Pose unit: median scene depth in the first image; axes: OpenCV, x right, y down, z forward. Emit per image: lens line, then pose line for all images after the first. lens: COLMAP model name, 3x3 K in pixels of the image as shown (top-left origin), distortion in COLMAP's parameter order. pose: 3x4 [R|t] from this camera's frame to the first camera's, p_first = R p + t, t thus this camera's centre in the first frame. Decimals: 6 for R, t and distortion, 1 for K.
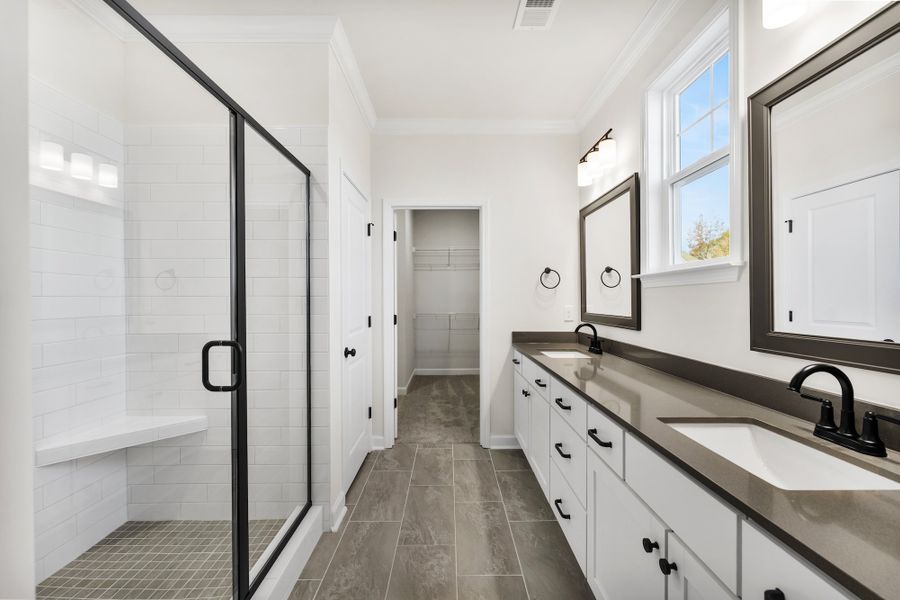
lens RADIAL K [[373.0, 0, 452.9], [0, 373.0, 299.6], [0, 0, 1]] dist [0.001127, 0.000153]
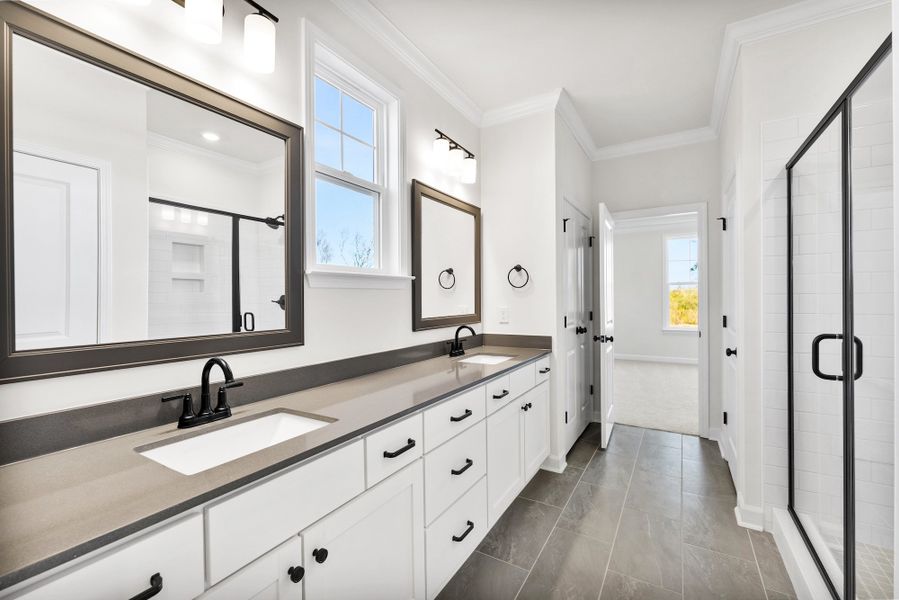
lens RADIAL K [[372.6, 0, 452.4], [0, 372.6, 299.6], [0, 0, 1]] dist [0.001127, 0.000153]
pose [[-0.847811, 0.009383, 0.530215, -0.219515], [0.010934, 0.999940, -0.000213, -0.003823], [-0.530185, 0.005617, -0.847863, 2.307059]]
